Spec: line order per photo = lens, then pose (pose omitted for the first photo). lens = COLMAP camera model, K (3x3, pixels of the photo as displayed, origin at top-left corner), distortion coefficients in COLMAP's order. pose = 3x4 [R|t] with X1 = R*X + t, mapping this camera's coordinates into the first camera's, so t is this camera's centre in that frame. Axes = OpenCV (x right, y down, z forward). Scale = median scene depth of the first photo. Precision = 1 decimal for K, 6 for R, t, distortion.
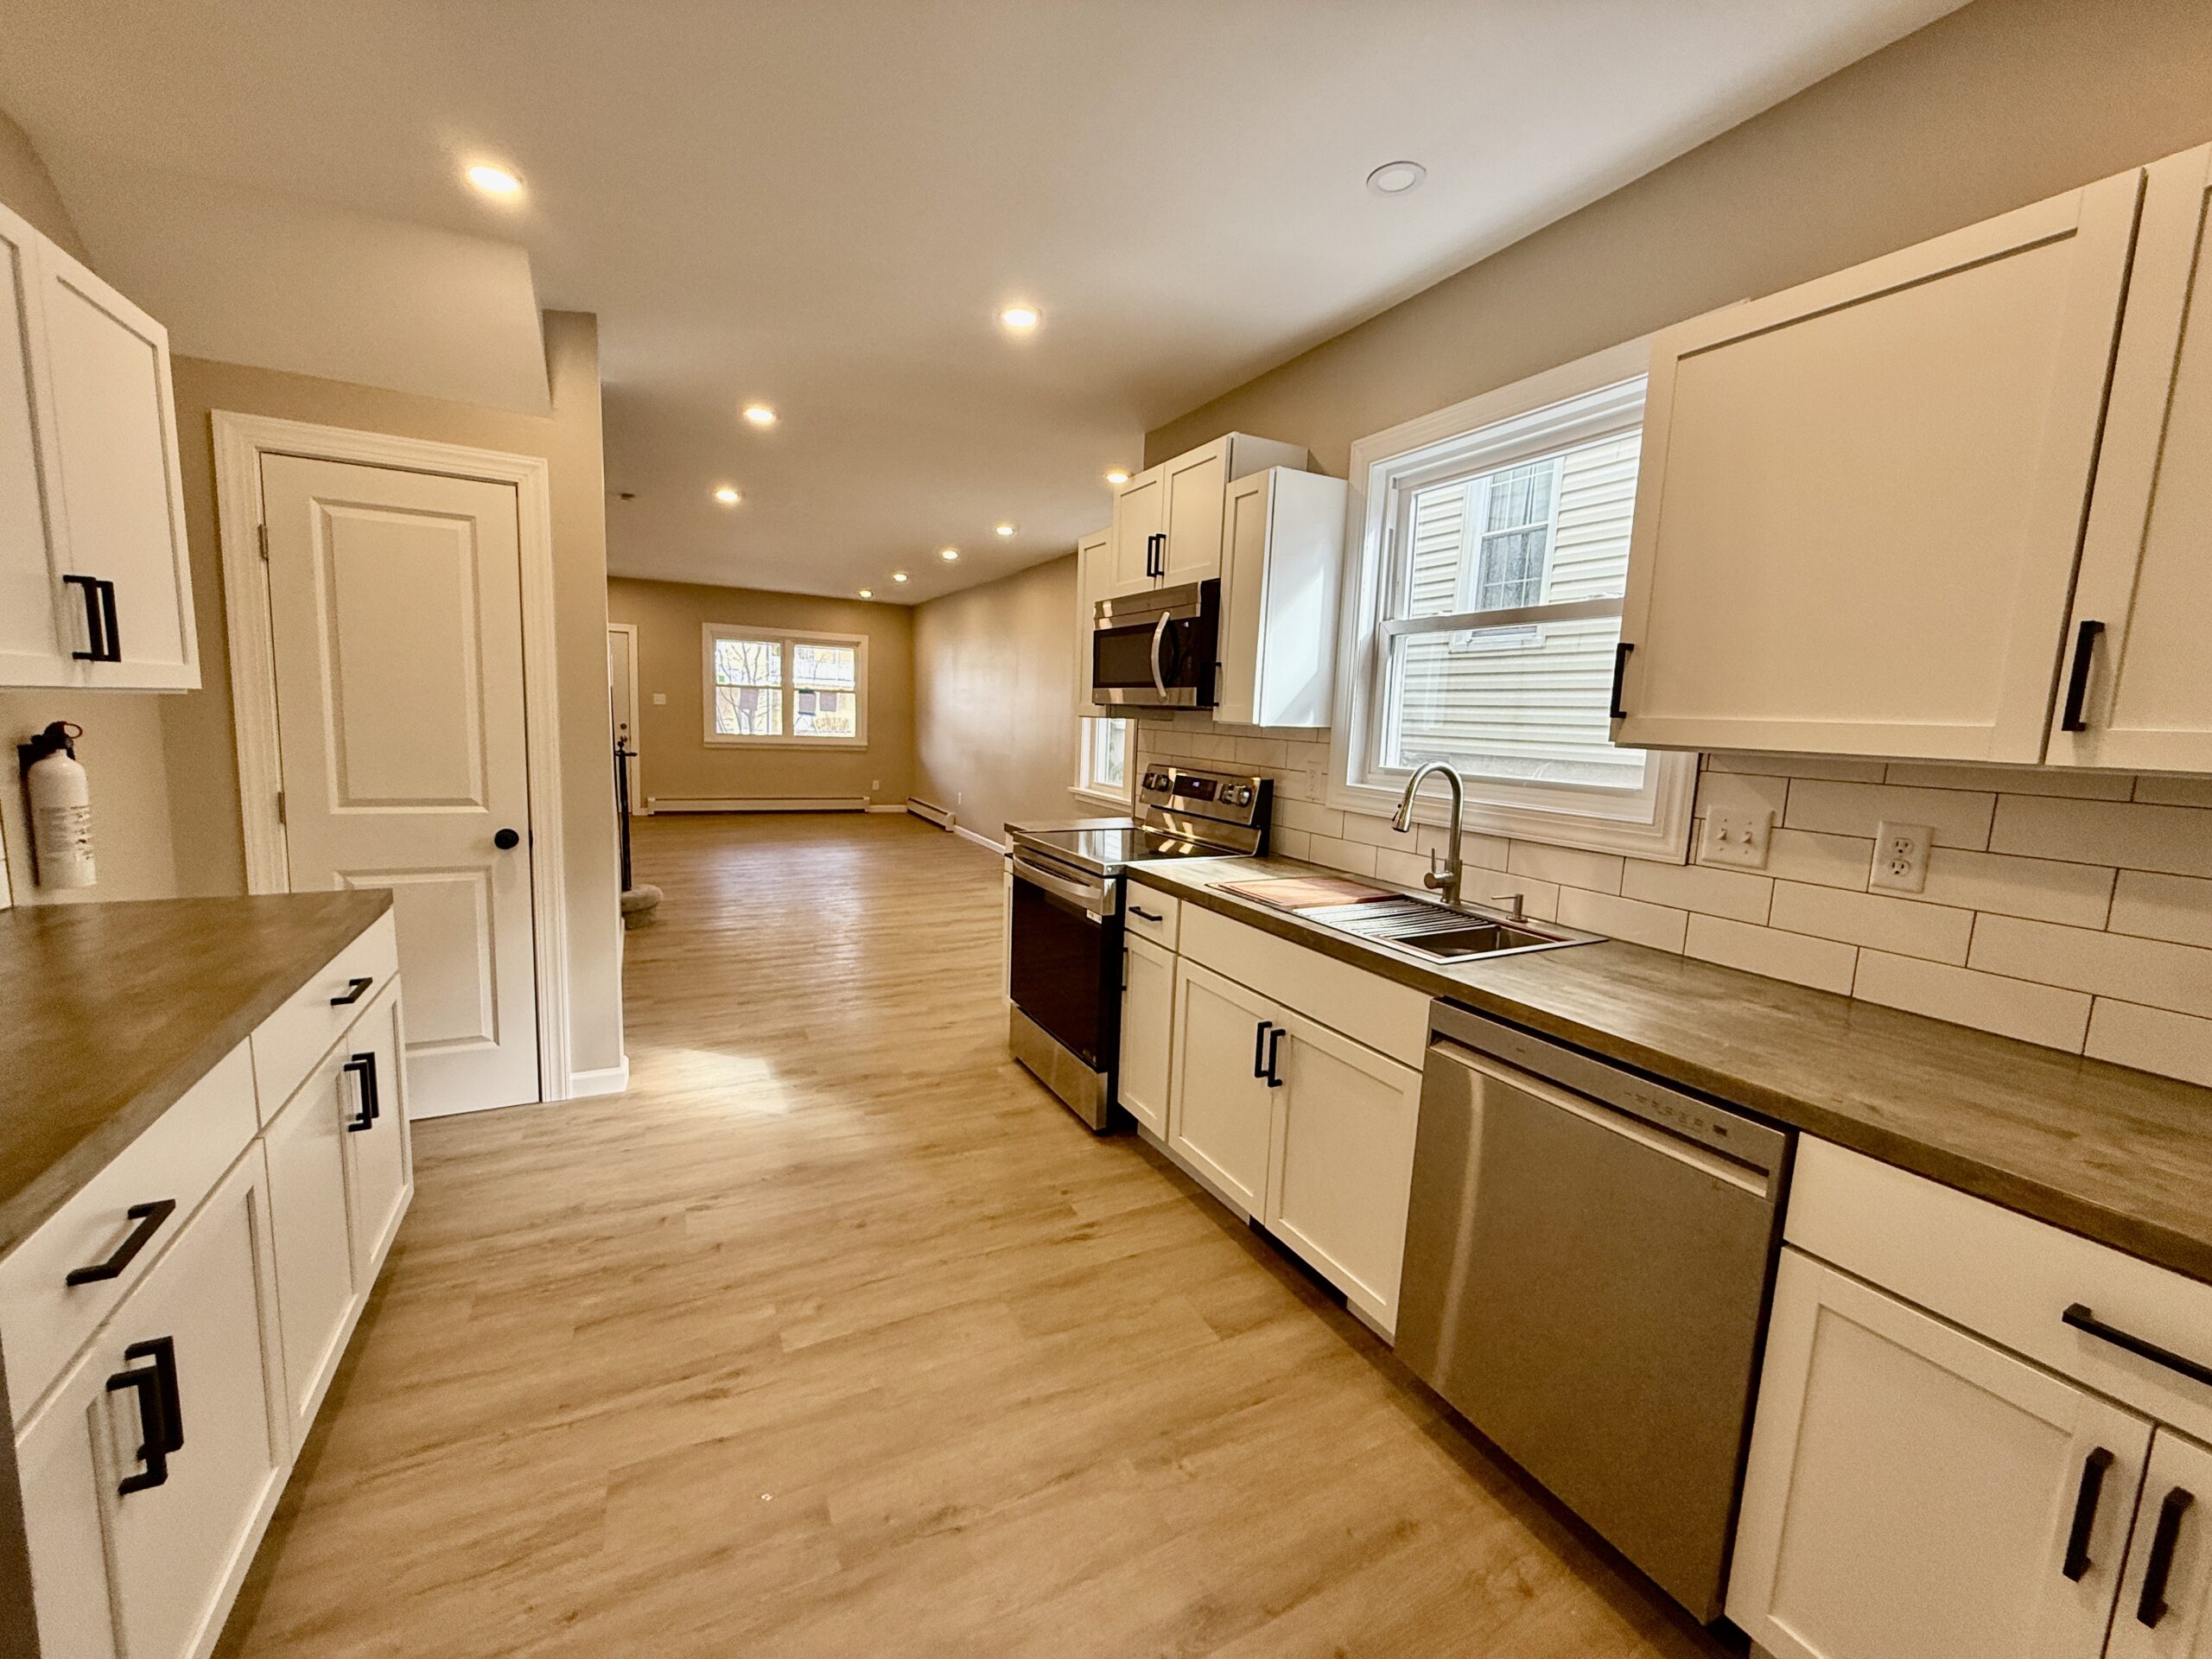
lens RADIAL K [[878.3, 0, 1100.1], [0, 878.3, 826.7], [0, 0, 1]] dist [0.000411, -0.000751]
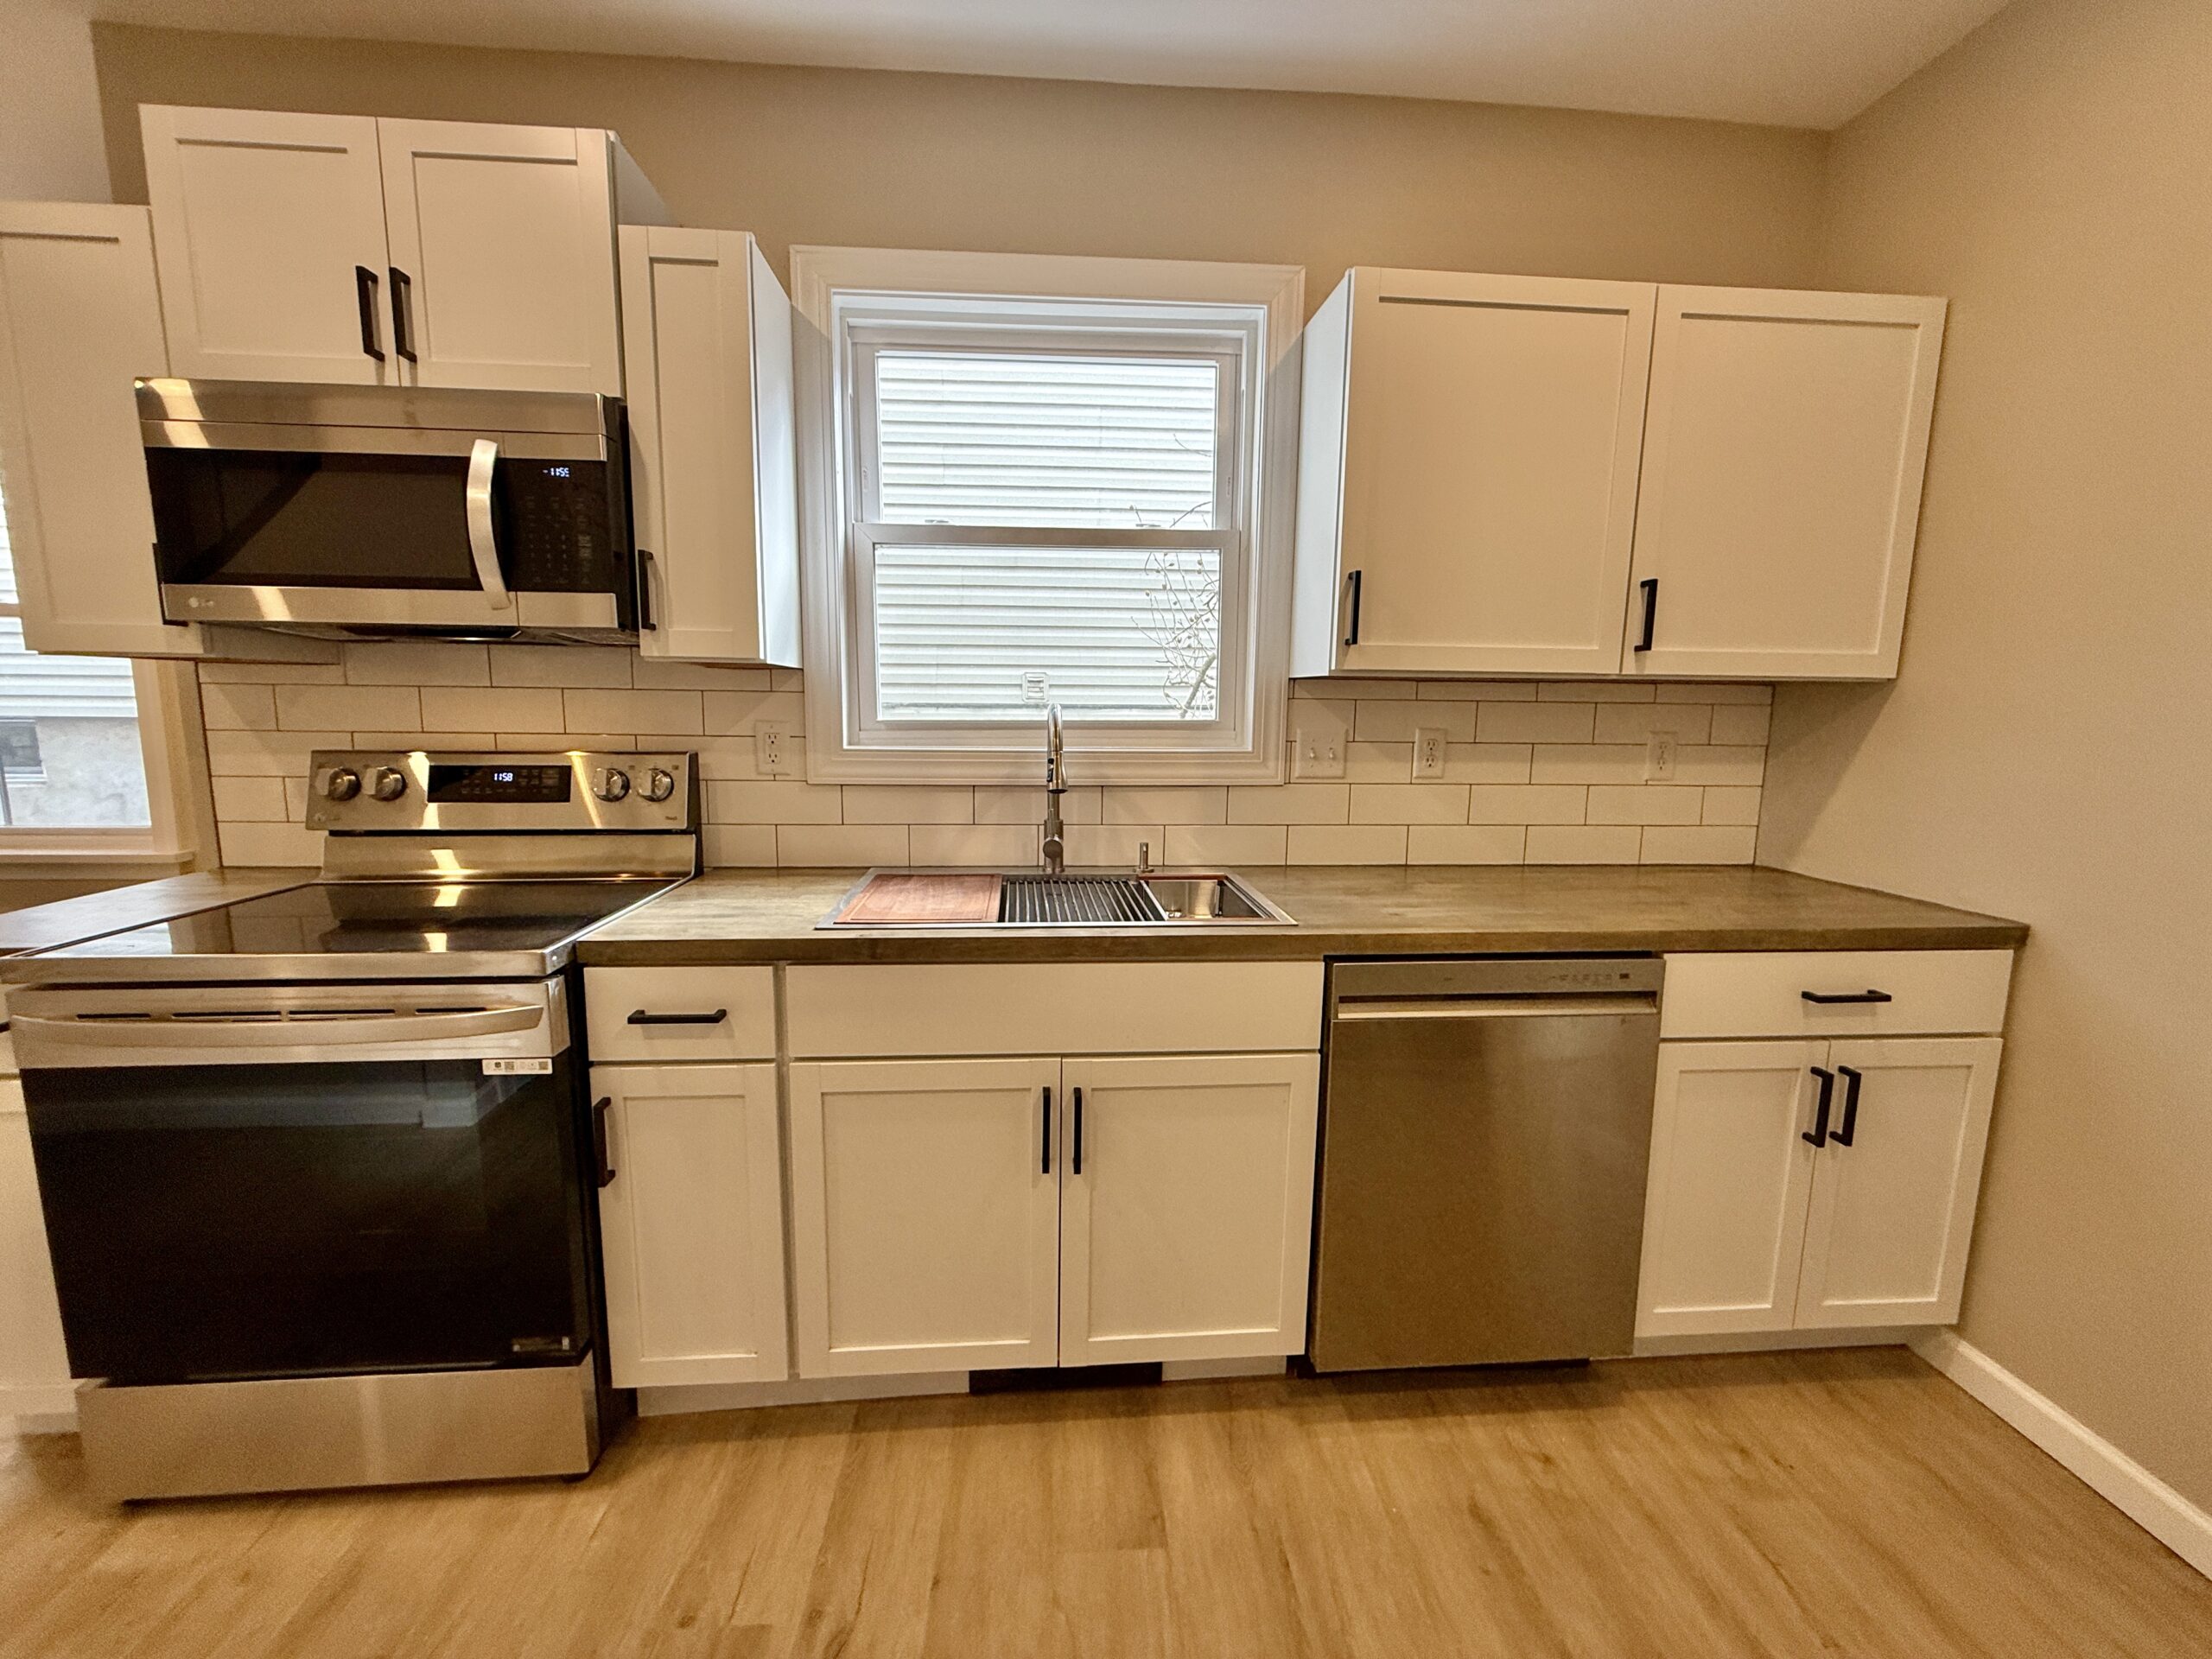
lens RADIAL K [[871.1, 0, 1106.5], [0, 871.1, 826.3], [0, 0, 1]] dist [-0.000309, -0.000332]
pose [[0.391086, -0.158759, 0.906558, -0.350888], [0.123858, 0.985128, 0.119086, -0.051837], [-0.911982, 0.065711, 0.404934, 0.622819]]
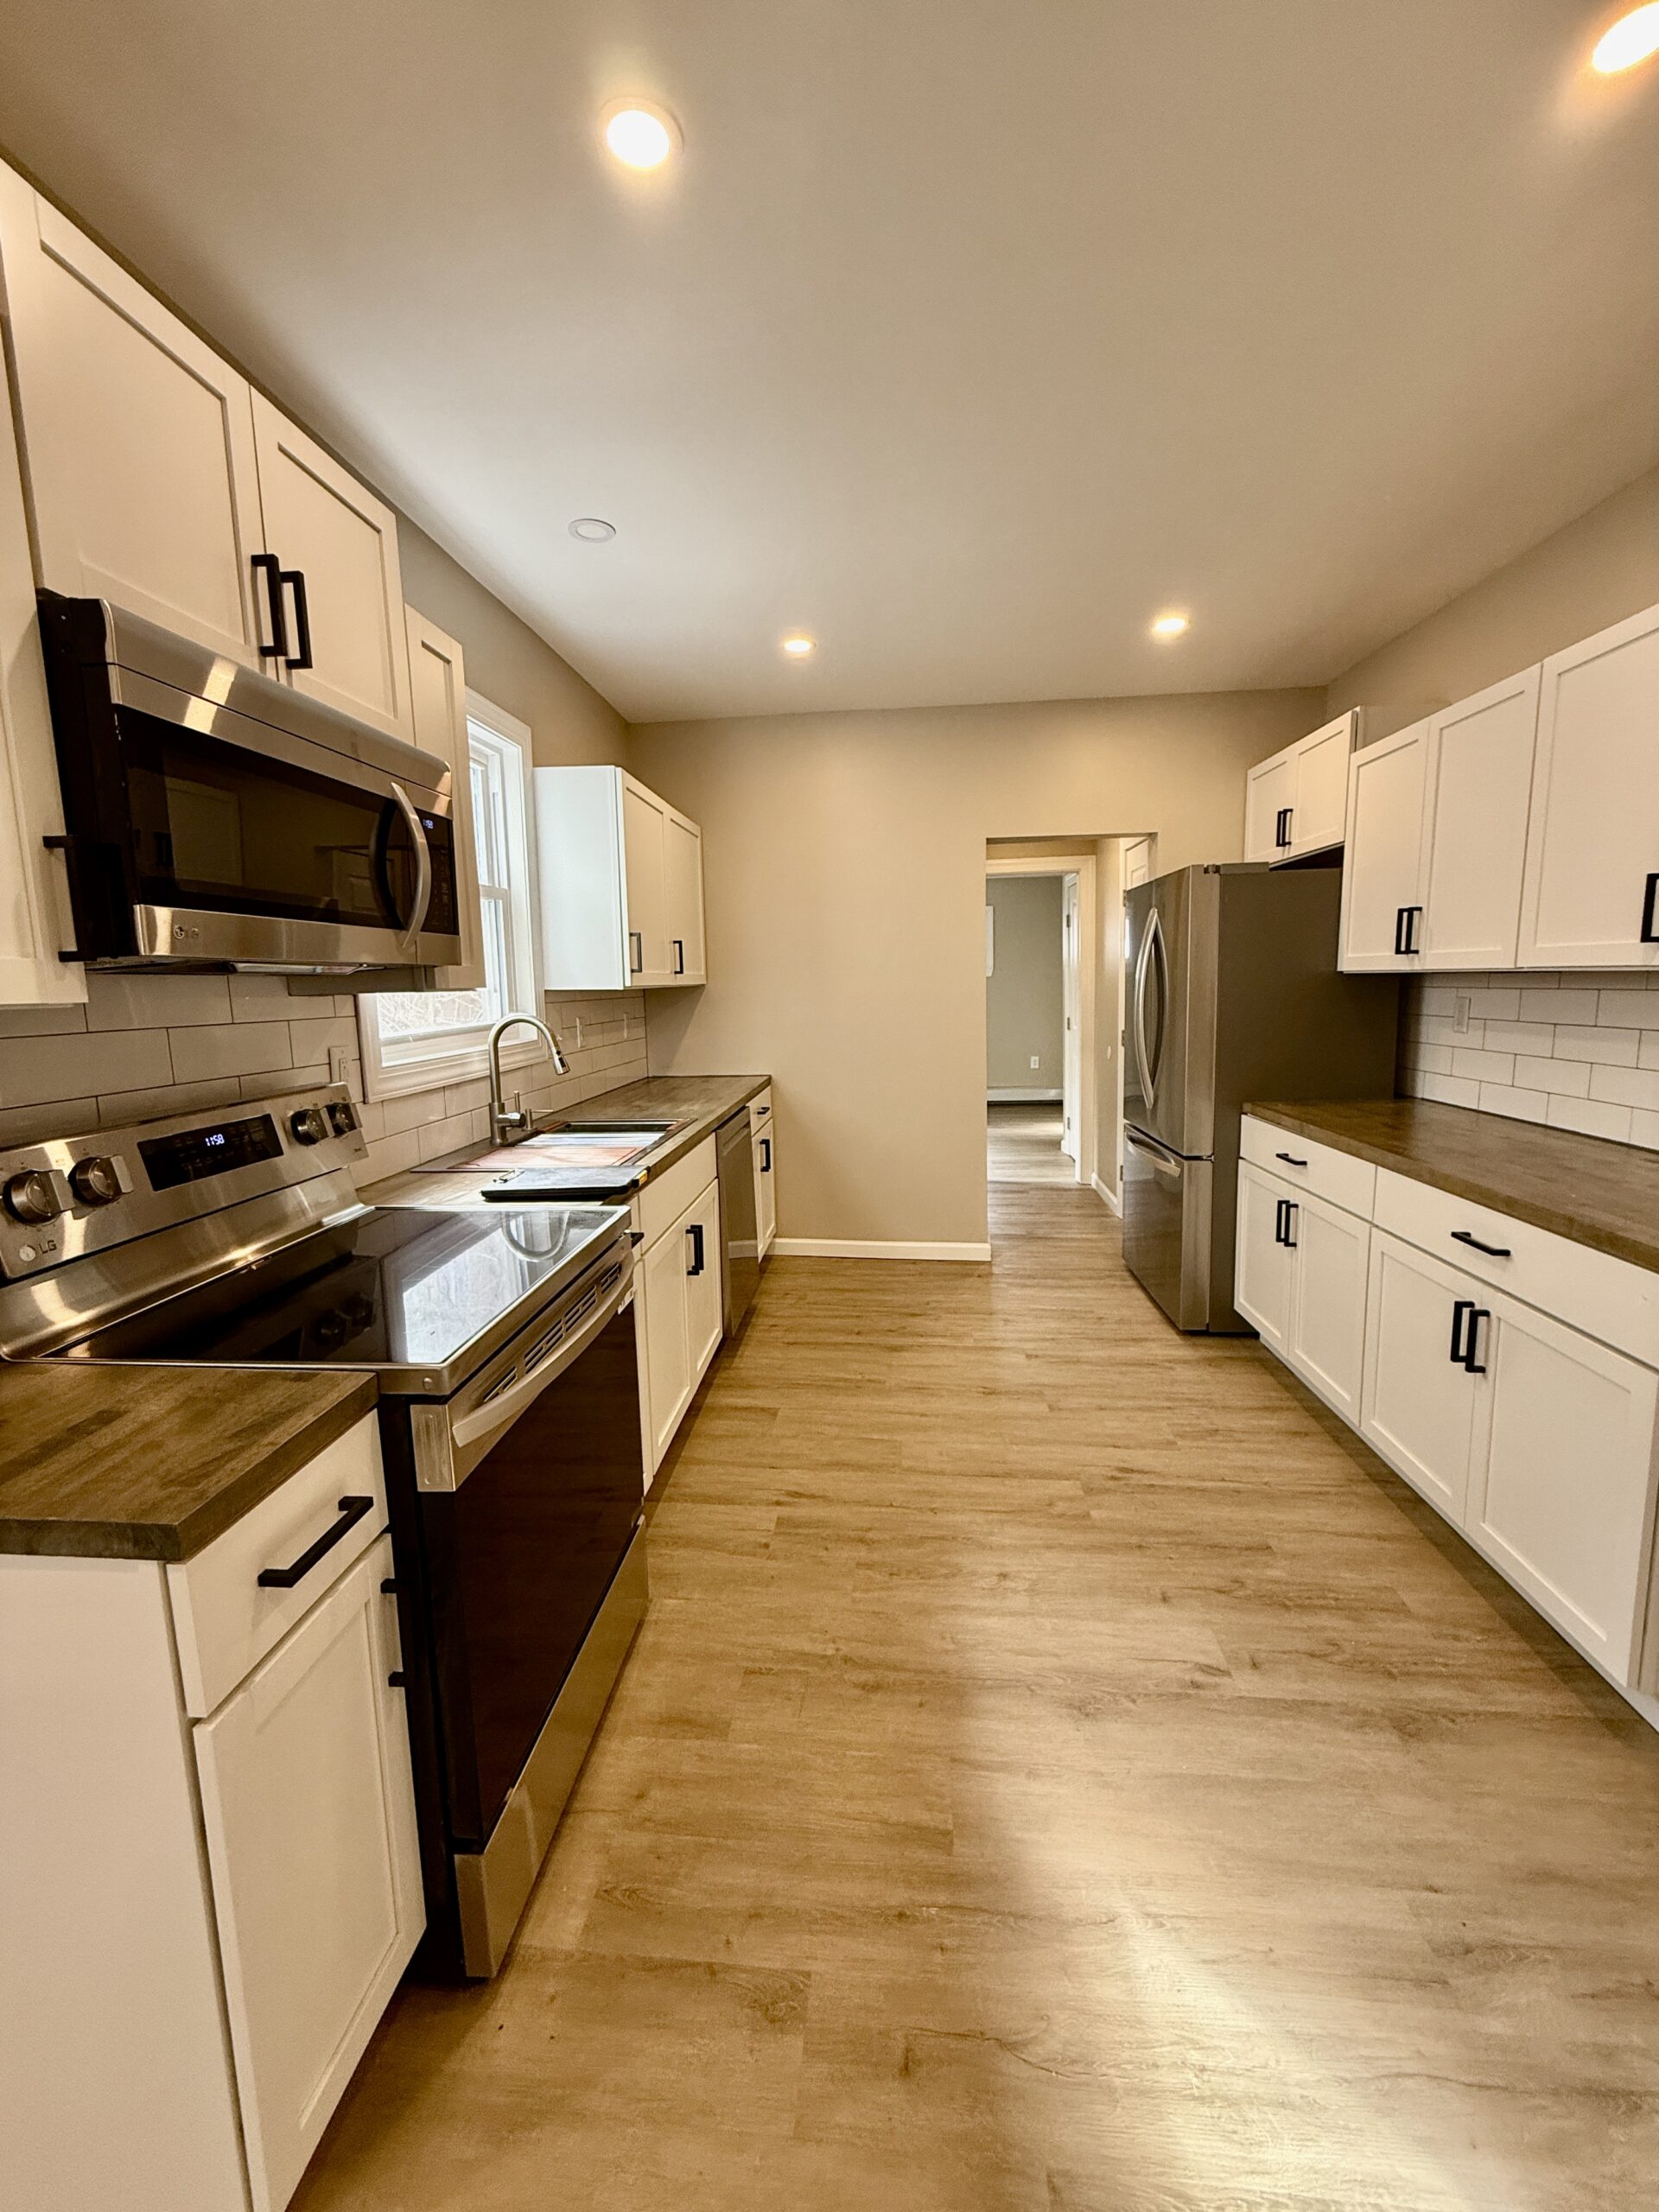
lens RADIAL K [[878.3, 0, 831.5], [0, 878.3, 1097.3], [0, 0, 1]] dist [0.000411, -0.000751]
pose [[-0.848474, -0.089381, 0.521635, -0.549194], [0.058255, 0.963873, 0.259914, -0.238211], [-0.526022, 0.250918, -0.812614, 1.709555]]
